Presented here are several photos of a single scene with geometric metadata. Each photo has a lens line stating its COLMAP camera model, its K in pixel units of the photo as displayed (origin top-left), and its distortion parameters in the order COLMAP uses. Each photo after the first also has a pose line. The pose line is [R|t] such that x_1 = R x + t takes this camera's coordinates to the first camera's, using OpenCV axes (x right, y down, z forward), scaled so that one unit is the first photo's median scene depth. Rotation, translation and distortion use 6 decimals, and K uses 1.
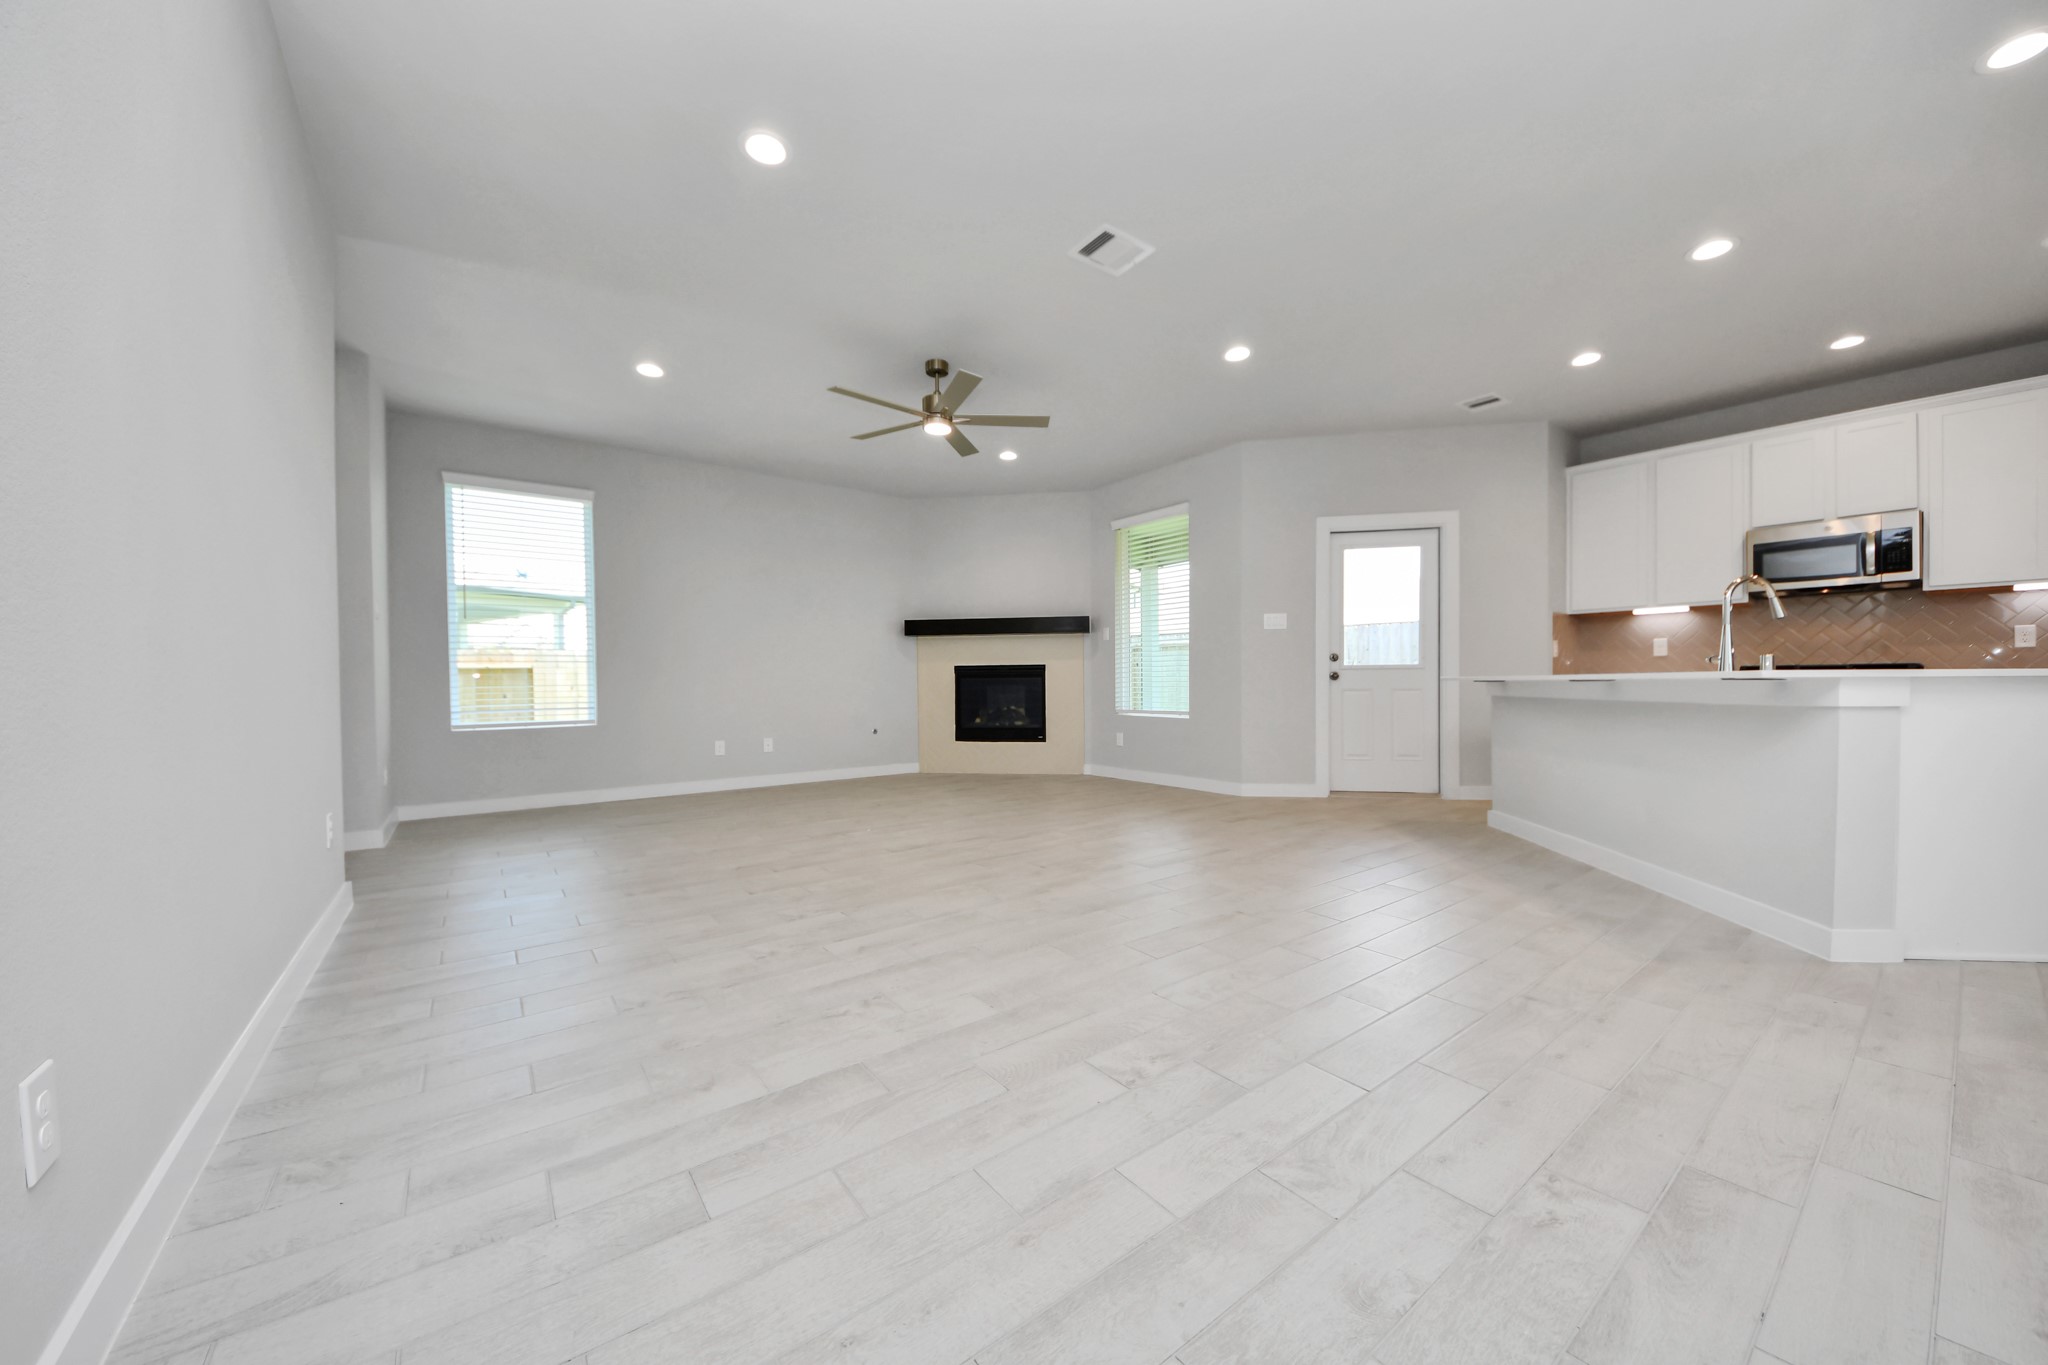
lens RADIAL K [[725.4, 0, 1011.7], [0, 725.4, 692.0], [0, 0, 1]] dist [-0.017324, -0.001945]
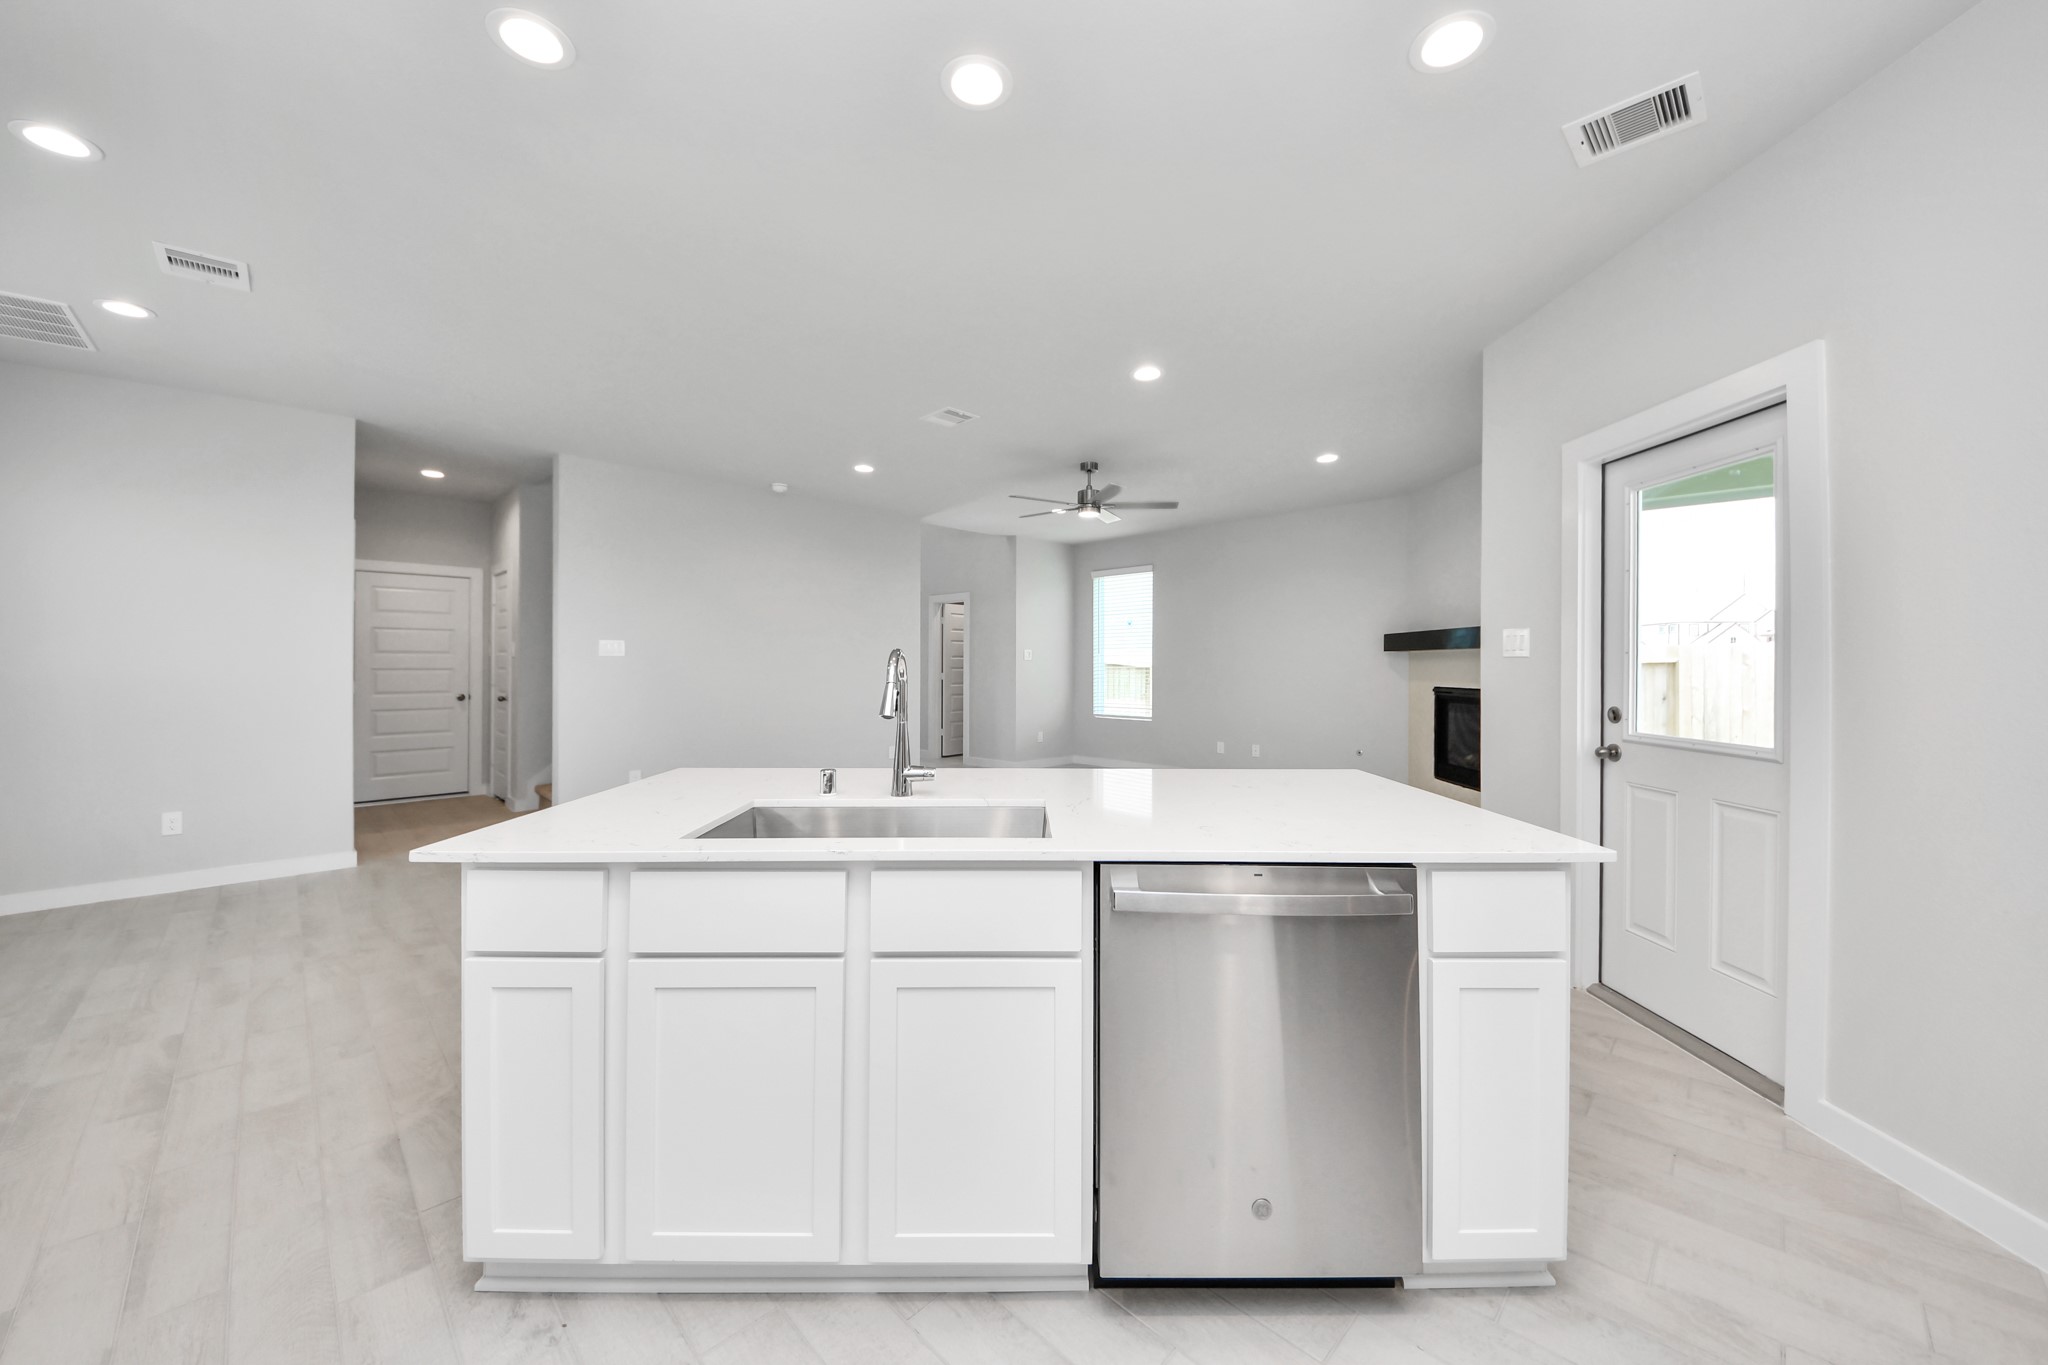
lens RADIAL K [[725.4, 0, 1022.9], [0, 725.4, 671.6], [0, 0, 1]] dist [-0.017324, -0.001945]
pose [[0.126294, 0.022386, -0.991740, 0.902466], [-0.012627, 0.999701, 0.020958, -0.084455], [0.991913, 0.009876, 0.126539, 0.543475]]
